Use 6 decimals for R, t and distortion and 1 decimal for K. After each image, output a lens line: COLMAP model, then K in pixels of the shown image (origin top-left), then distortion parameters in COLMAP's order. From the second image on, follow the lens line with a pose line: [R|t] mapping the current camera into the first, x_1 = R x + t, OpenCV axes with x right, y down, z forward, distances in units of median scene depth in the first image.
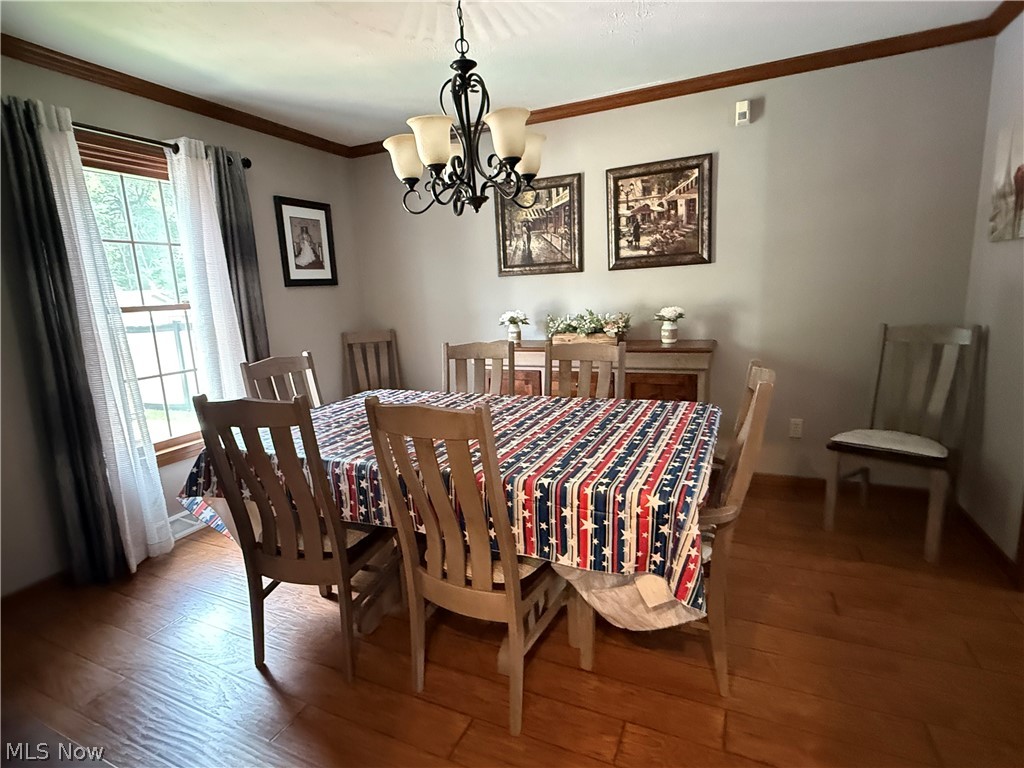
lens RADIAL K [[514.8, 0, 510.6], [0, 514.8, 390.5], [0, 0, 1]] dist [-0.025486, 0.000025]
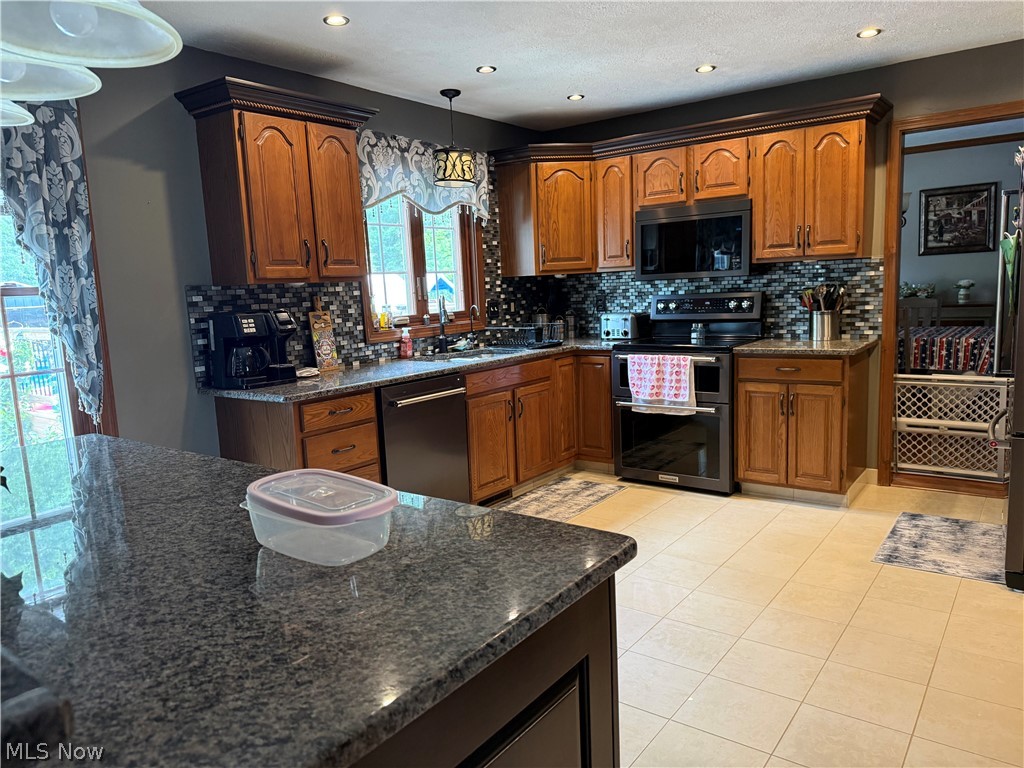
lens RADIAL K [[720.6, 0, 513.1], [0, 720.6, 384.6], [0, 0, 1]] dist [-0.003612, -0.009253]
pose [[0.976704, 0.036281, -0.211502, -0.550882], [-0.044116, 0.998499, -0.032443, 0.284426], [0.210007, 0.041018, 0.976839, -1.391839]]
